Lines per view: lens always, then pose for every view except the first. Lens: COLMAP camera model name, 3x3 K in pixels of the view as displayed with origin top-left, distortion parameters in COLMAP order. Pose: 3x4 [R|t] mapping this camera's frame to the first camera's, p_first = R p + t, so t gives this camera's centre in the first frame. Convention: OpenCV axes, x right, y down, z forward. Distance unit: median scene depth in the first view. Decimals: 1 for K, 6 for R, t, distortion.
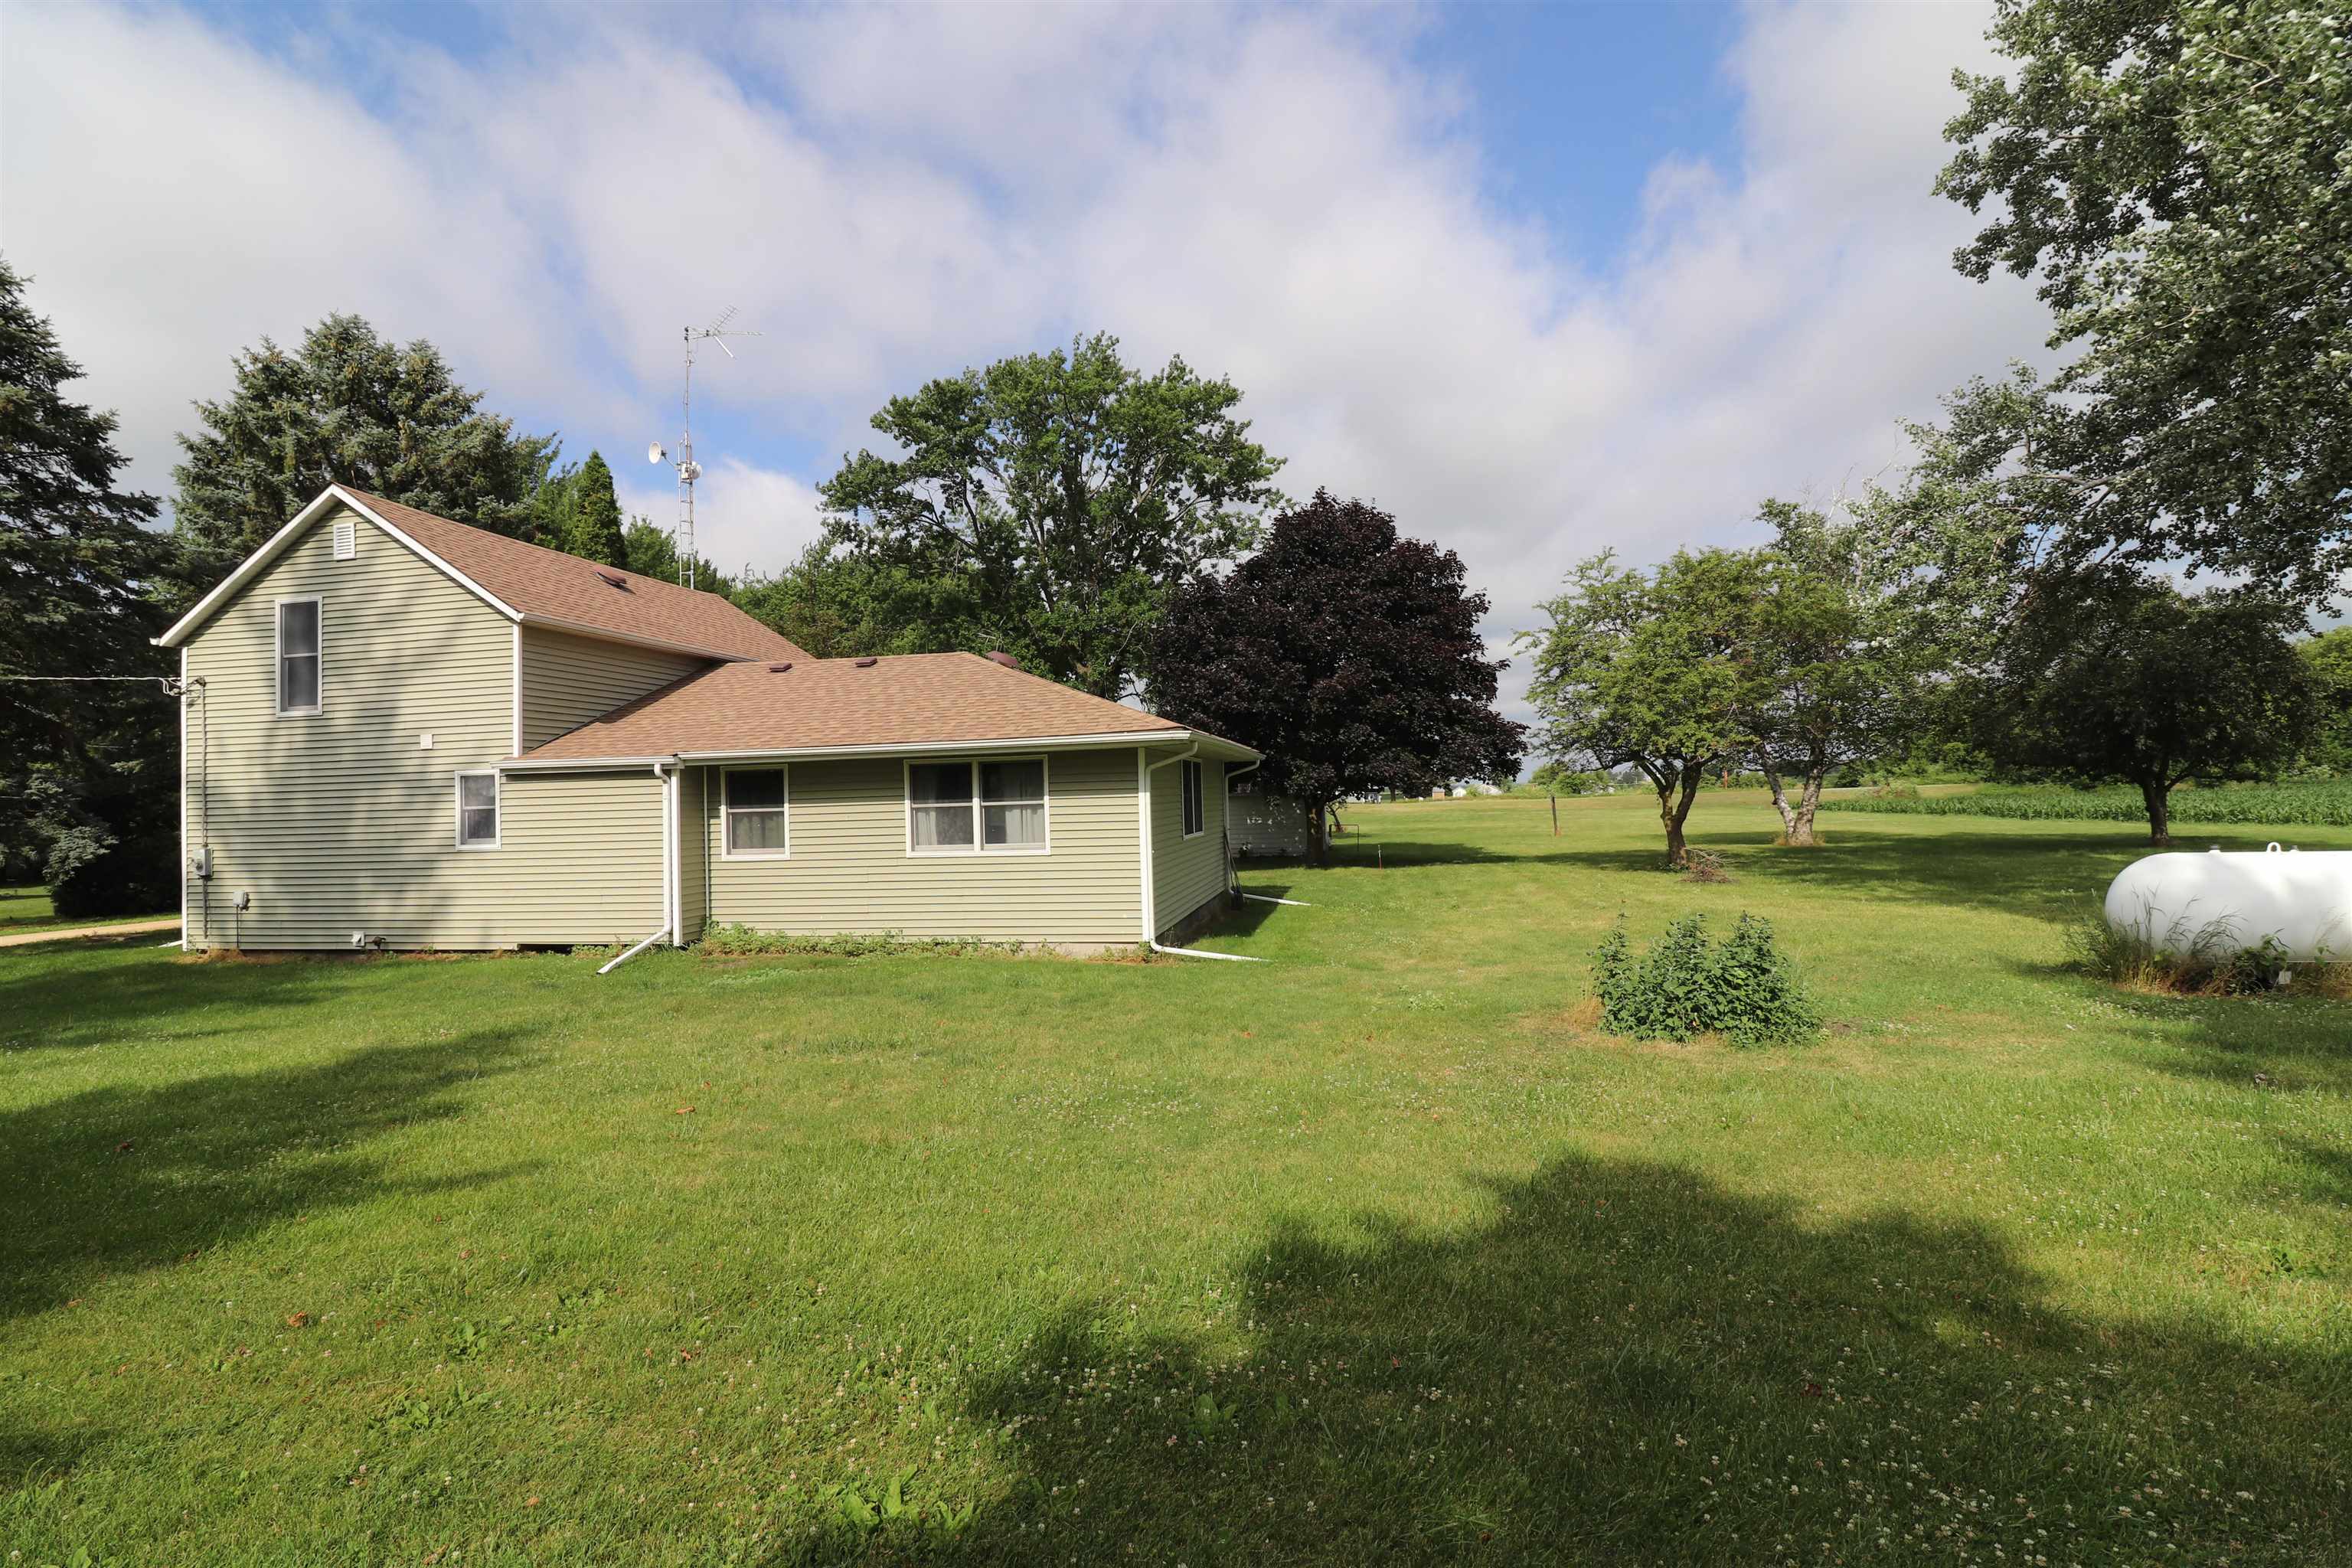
lens RADIAL K [[1079.8, 0, 1176.7], [0, 1079.8, 785.9], [0, 0, 1]] dist [-0.003639, -0.010347]
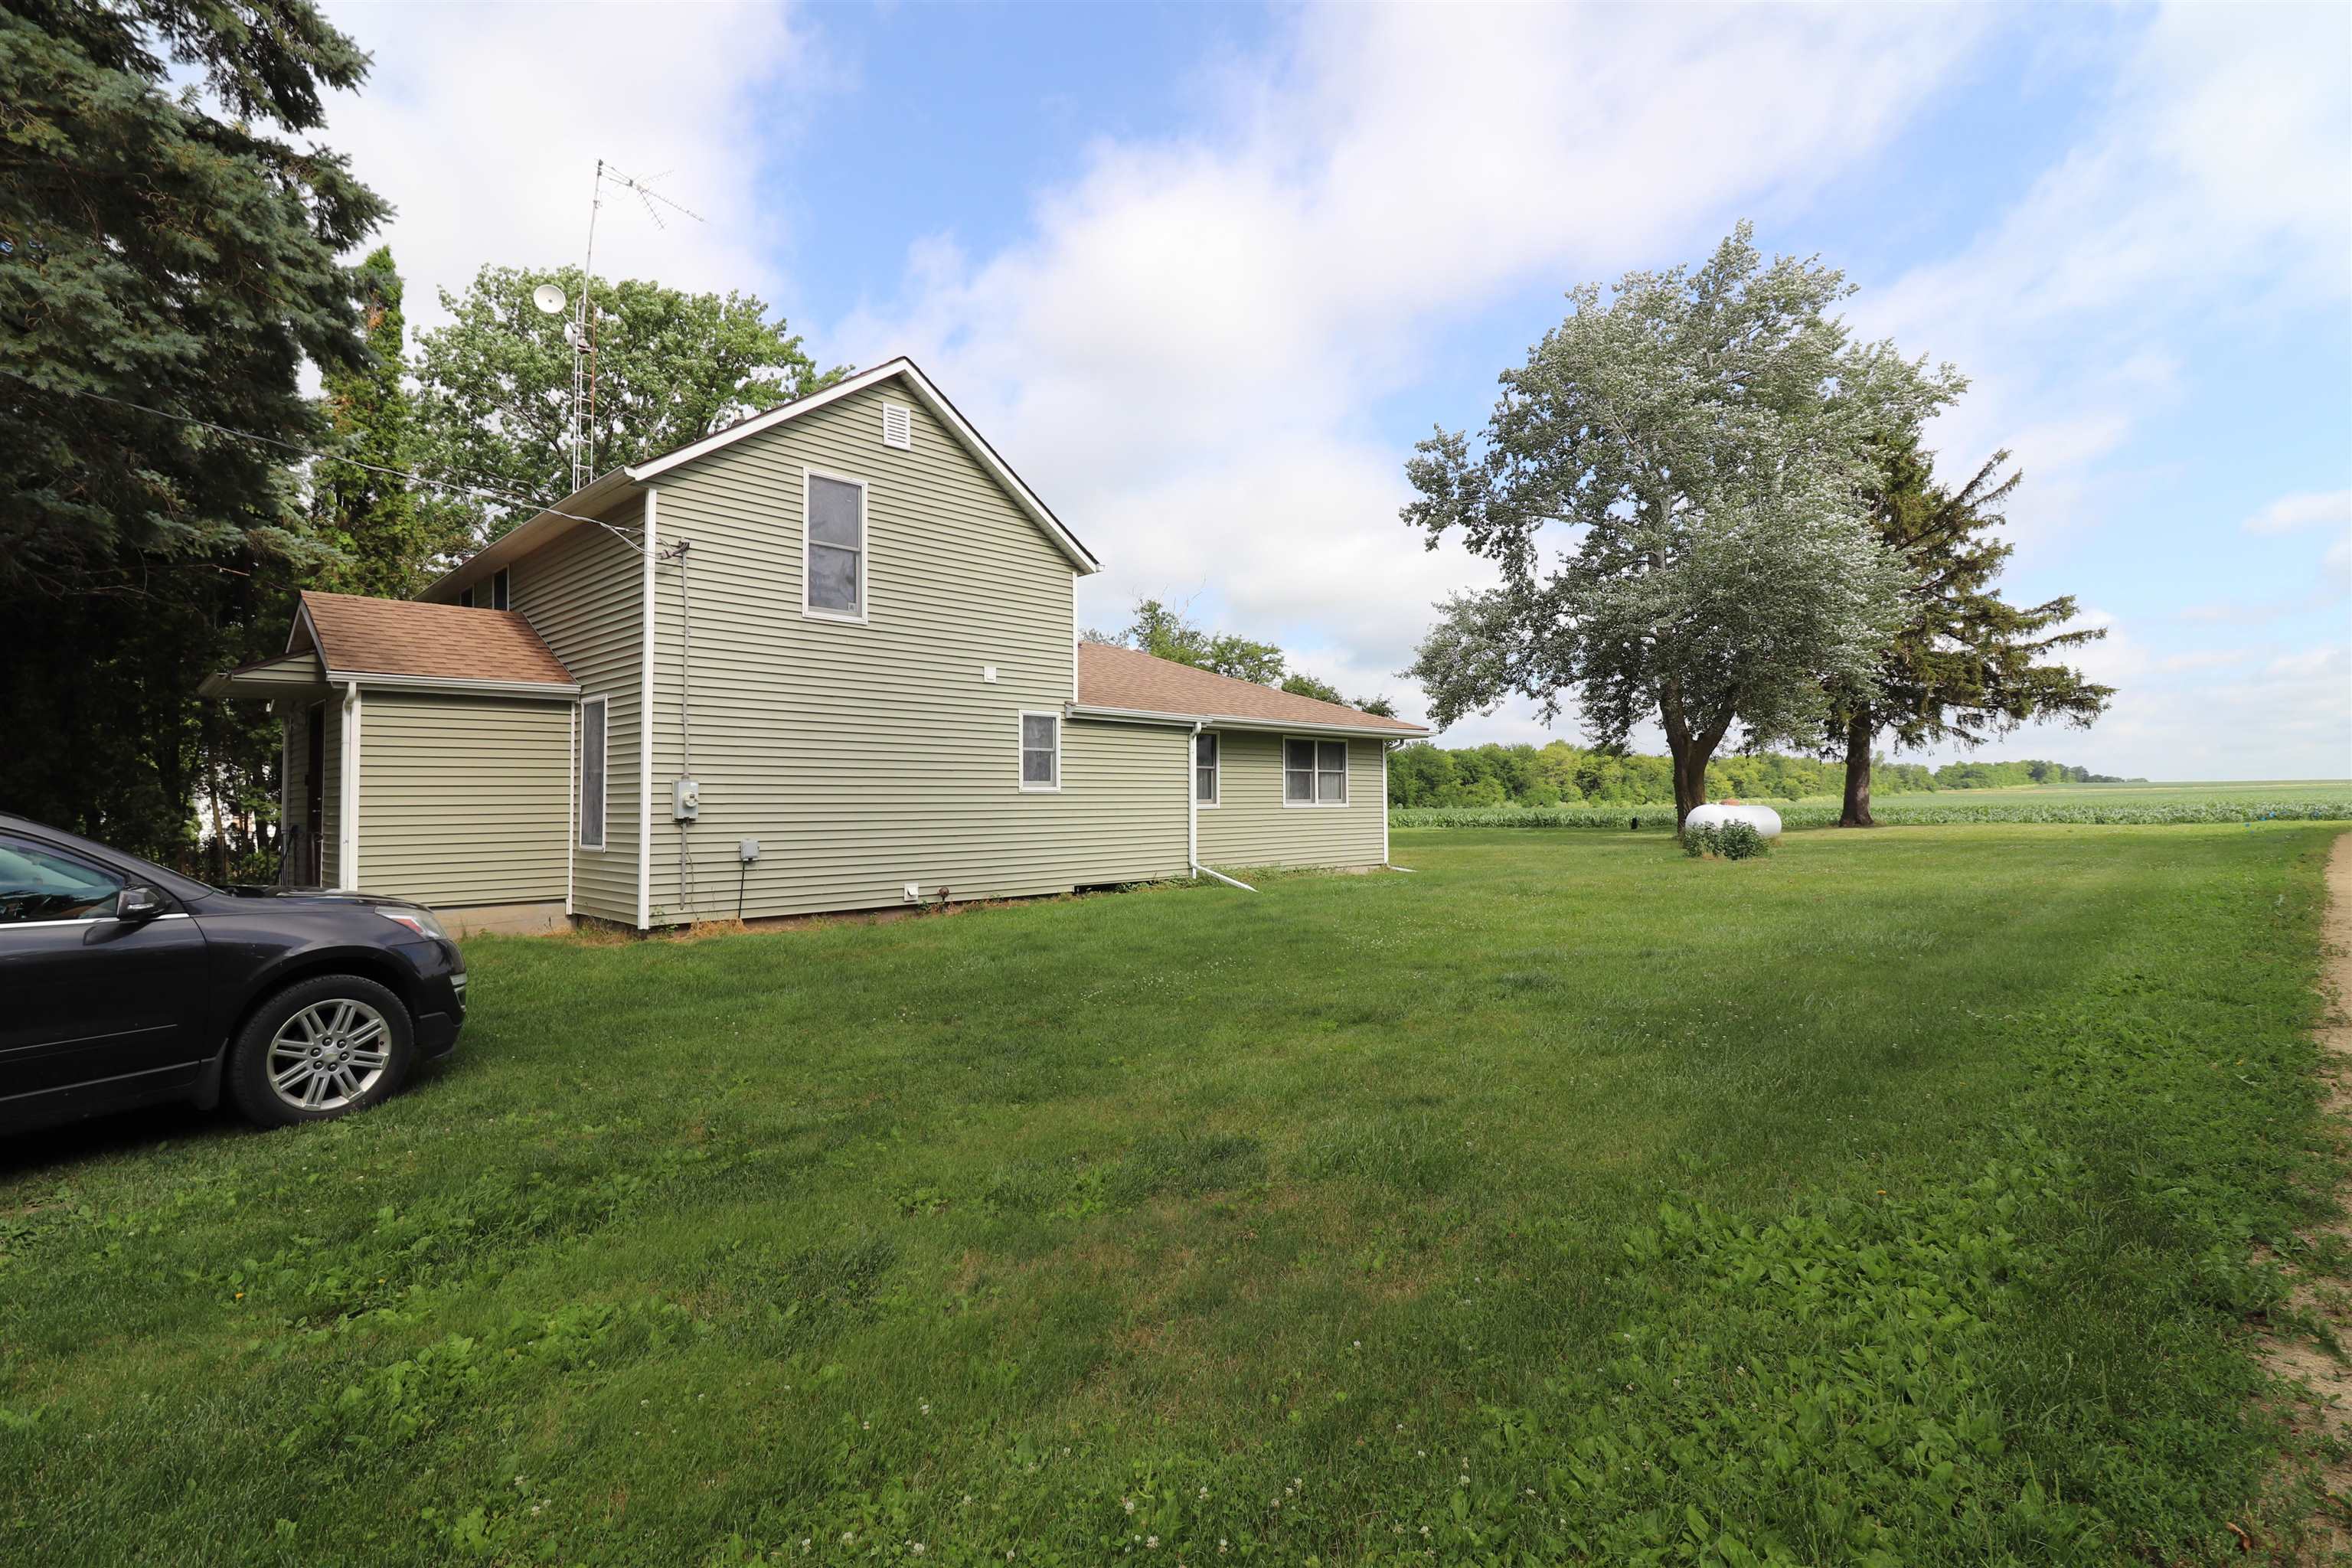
lens RADIAL K [[1079.8, 0, 1176.6], [0, 1079.8, 780.2], [0, 0, 1]] dist [-0.003639, -0.010347]
pose [[0.557681, 0.039806, 0.829101, -1.394203], [-0.024672, 0.999203, -0.031378, 0.076409], [-0.829689, -0.002957, 0.558218, 0.348126]]
